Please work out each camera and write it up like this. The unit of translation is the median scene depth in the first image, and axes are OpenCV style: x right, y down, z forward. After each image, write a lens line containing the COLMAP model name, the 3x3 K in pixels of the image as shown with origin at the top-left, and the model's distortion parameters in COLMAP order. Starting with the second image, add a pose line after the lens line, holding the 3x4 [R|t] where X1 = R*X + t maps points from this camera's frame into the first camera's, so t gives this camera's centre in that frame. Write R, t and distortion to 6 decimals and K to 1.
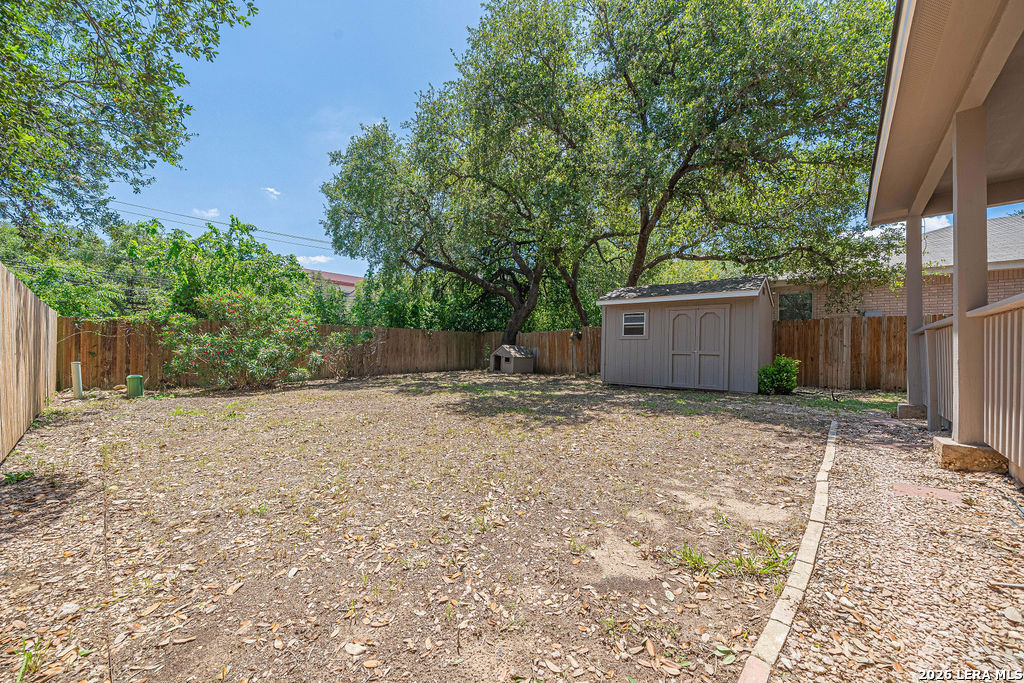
lens RADIAL K [[384.0, 0, 506.2], [0, 384.0, 347.6], [0, 0, 1]] dist [-0.000709, -0.000024]
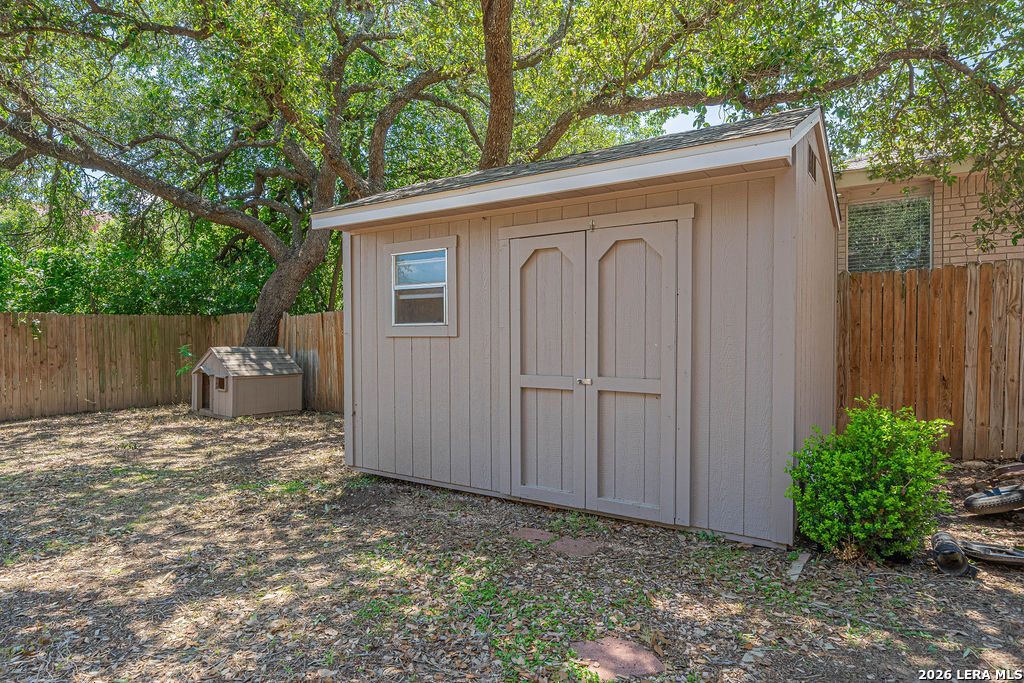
lens RADIAL K [[593.1, 0, 506.0], [0, 593.1, 344.8], [0, 0, 1]] dist [-0.000558, 0.000122]
pose [[0.993682, -0.023415, 0.109766, 0.313750], [0.021277, 0.999561, 0.020612, -0.020893], [-0.110201, -0.018146, 0.993744, 0.465175]]
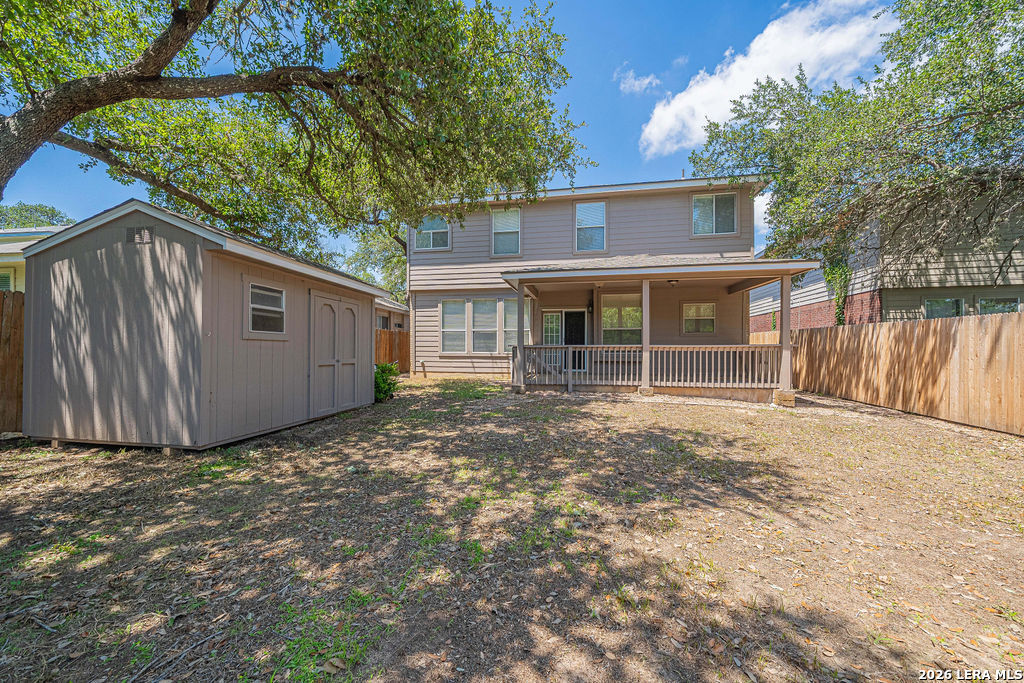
lens RADIAL K [[376.0, 0, 511.3], [0, 376.0, 347.9], [0, 0, 1]] dist [-0.001453, -0.000095]
pose [[-0.510166, -0.012394, 0.859987, -0.229899], [-0.011437, 0.999906, 0.007625, -0.016319], [-0.860000, -0.005945, -0.510259, 0.887123]]
